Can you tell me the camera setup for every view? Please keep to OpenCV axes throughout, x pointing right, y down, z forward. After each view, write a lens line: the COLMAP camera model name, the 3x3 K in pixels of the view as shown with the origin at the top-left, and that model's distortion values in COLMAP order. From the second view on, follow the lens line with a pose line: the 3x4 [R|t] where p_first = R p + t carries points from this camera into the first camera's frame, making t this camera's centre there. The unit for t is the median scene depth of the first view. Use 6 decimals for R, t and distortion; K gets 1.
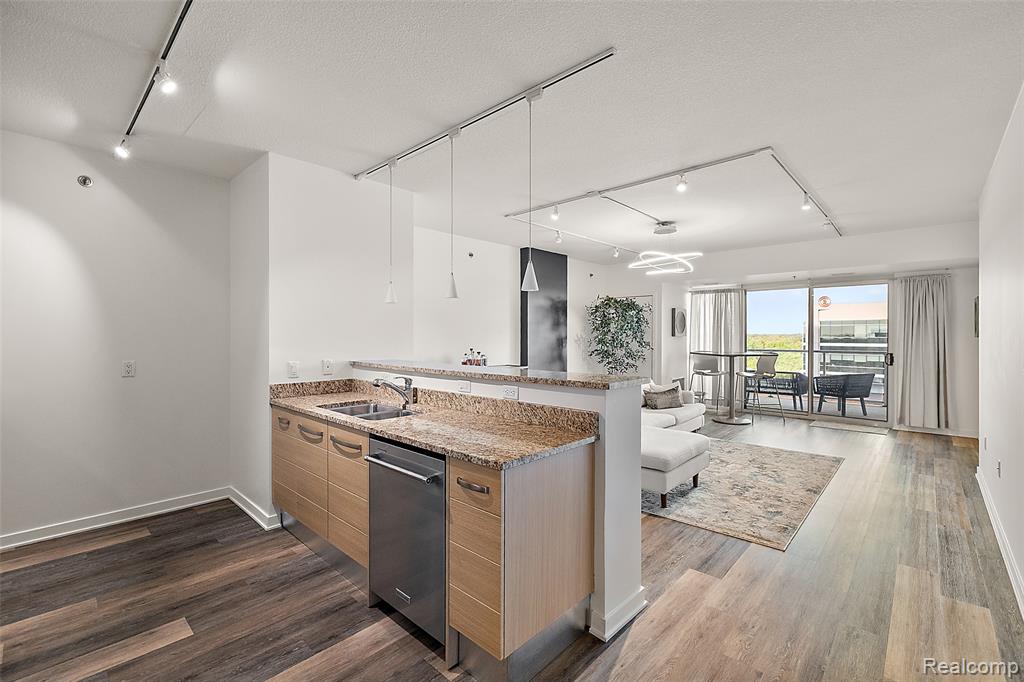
lens RADIAL K [[442.7, 0, 518.3], [0, 442.7, 334.6], [0, 0, 1]] dist [0.000733, 0.000245]
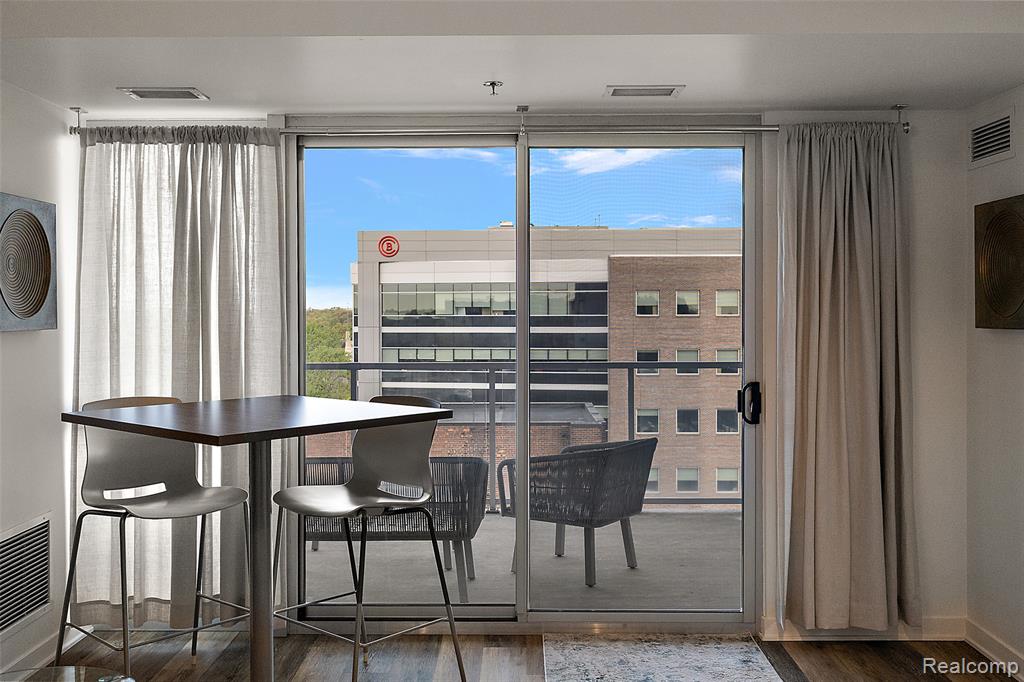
lens RADIAL K [[993.7, 0, 512.4], [0, 993.7, 315.0], [0, 0, 1]] dist [-0.000126, 0.000762]
pose [[0.739857, -0.006548, 0.672732, 0.225818], [0.003920, 0.999978, 0.005423, -0.005615], [-0.672752, -0.001375, 0.739866, 0.507618]]
